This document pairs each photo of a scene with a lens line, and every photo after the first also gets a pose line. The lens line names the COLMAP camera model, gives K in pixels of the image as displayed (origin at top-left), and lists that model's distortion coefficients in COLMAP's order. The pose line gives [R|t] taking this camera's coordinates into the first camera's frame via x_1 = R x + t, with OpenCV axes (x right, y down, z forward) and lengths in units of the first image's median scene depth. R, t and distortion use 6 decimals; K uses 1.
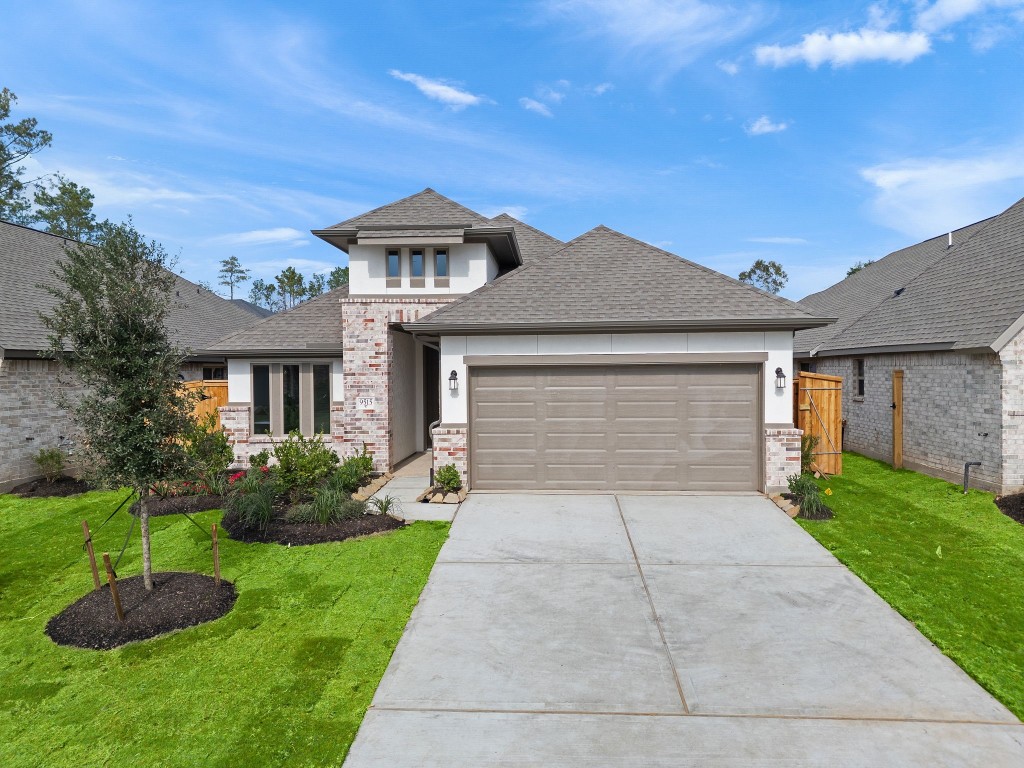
lens RADIAL K [[723.4, 0, 512.0], [0, 723.4, 384.0], [0, 0, 1]] dist [0.064254, -0.058616]
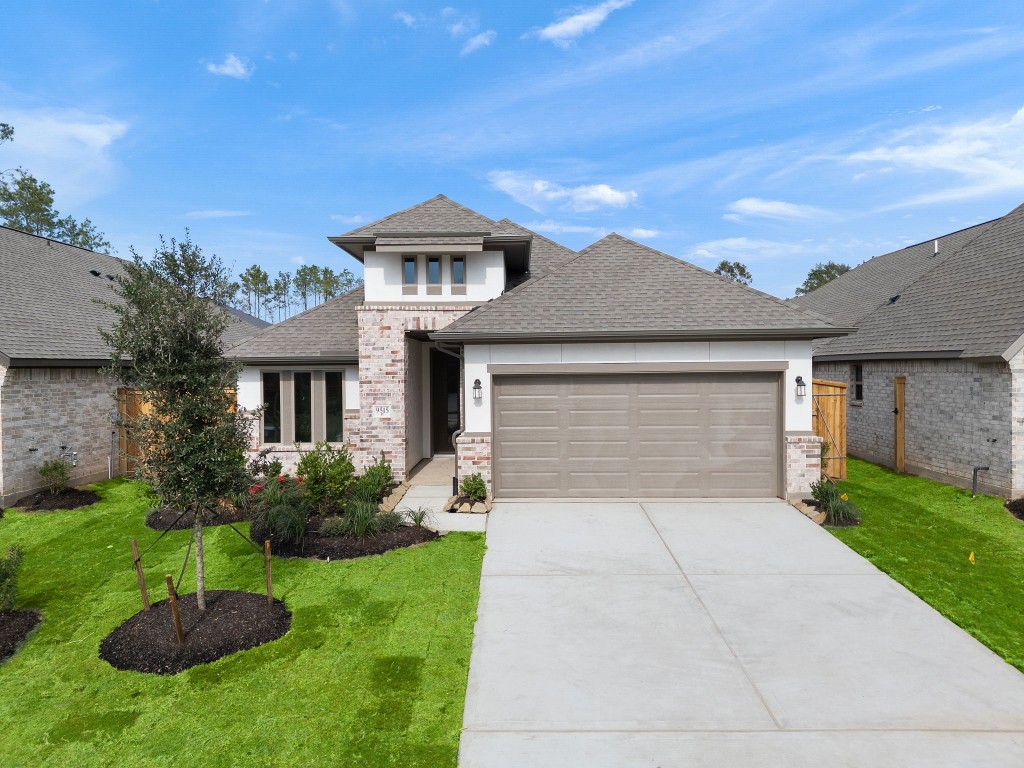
lens RADIAL K [[723.4, 0, 512.0], [0, 723.4, 384.0], [0, 0, 1]] dist [0.064254, -0.058616]
pose [[0.998731, -0.002527, 0.050309, -0.086441], [0.002419, 0.999995, 0.002201, -0.014804], [-0.050314, -0.002077, 0.998731, 0.001688]]
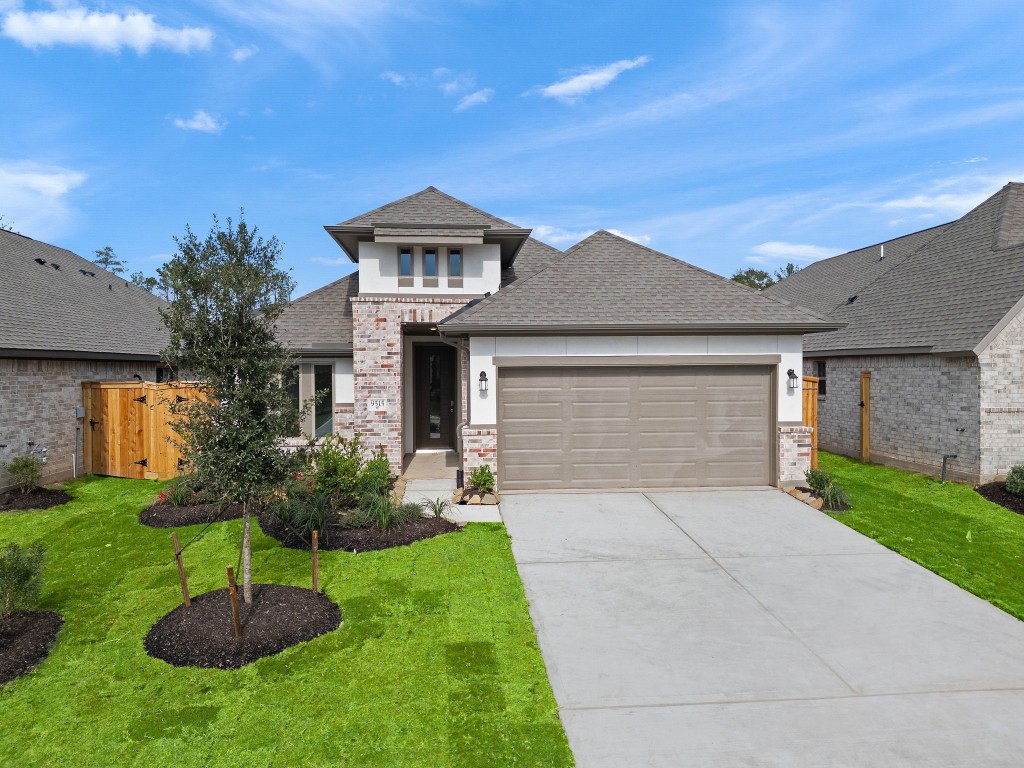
lens RADIAL K [[723.4, 0, 512.0], [0, 723.4, 384.0], [0, 0, 1]] dist [0.064254, -0.058616]
pose [[0.988130, -0.001467, 0.153612, -0.201729], [0.001385, 0.999999, 0.000641, -0.001995], [-0.153613, -0.000421, 0.988131, 0.009052]]
